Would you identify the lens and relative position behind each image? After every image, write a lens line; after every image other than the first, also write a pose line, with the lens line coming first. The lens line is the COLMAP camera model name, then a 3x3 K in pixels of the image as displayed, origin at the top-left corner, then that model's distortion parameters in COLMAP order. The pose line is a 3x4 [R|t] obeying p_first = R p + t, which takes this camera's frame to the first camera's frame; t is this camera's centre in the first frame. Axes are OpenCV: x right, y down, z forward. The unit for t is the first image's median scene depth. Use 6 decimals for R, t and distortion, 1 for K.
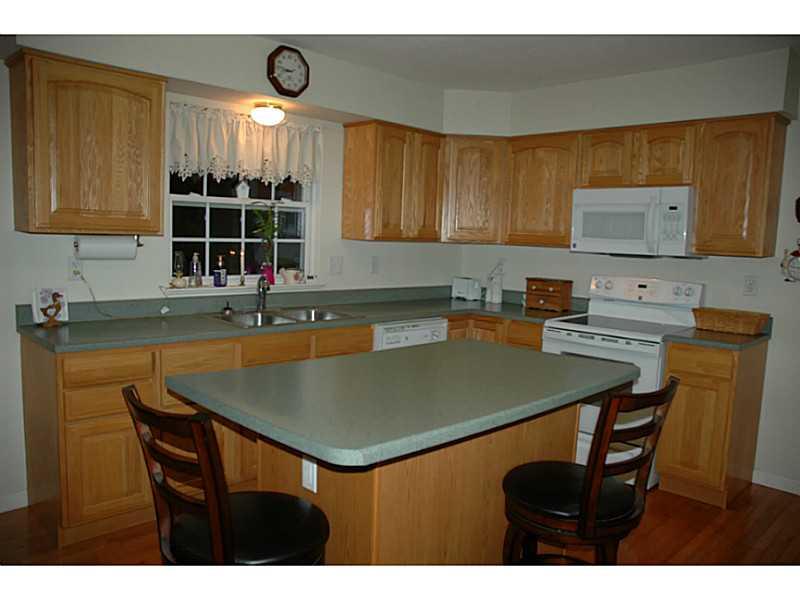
lens RADIAL K [[664.3, 0, 377.2], [0, 664.3, 302.4], [0, 0, 1]] dist [-0.013850, -0.006467]
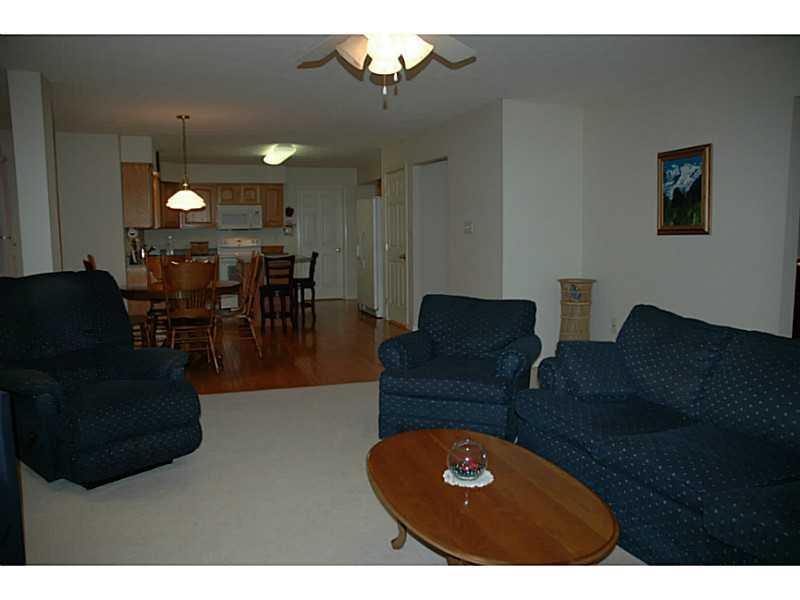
lens RADIAL K [[664.3, 0, 377.2], [0, 664.3, 302.4], [0, 0, 1]] dist [-0.013850, -0.006467]
pose [[0.473704, -0.138124, 0.869785, -1.742951], [0.121708, 0.988415, 0.090679, 0.045983], [-0.872234, 0.062905, 0.485027, -0.794899]]
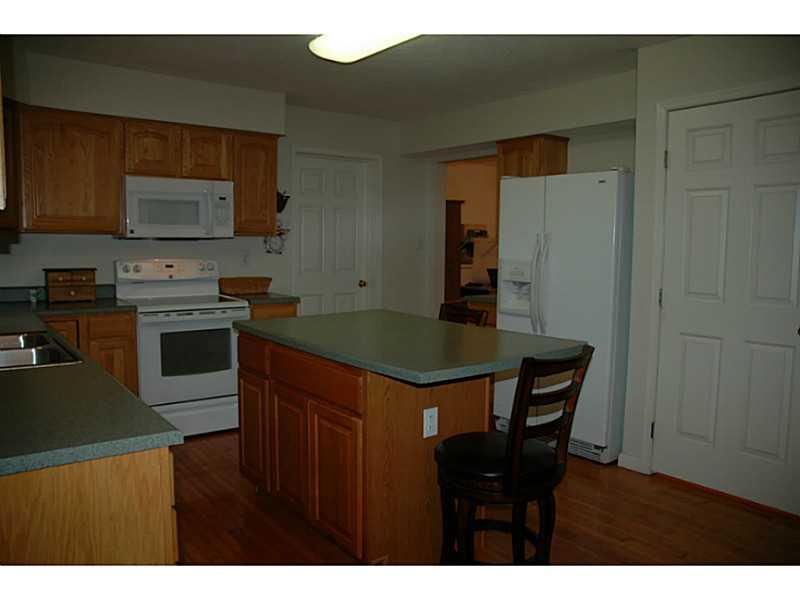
lens RADIAL K [[680.7, 0, 400.0], [0, 680.7, 300.0], [0, 0, 1]] dist [-0.000671, 0.004062]
pose [[0.140361, -0.122294, 0.982519, -0.692563], [0.098795, 0.989120, 0.109002, -0.055427], [-0.985159, 0.081769, 0.150916, 0.451160]]
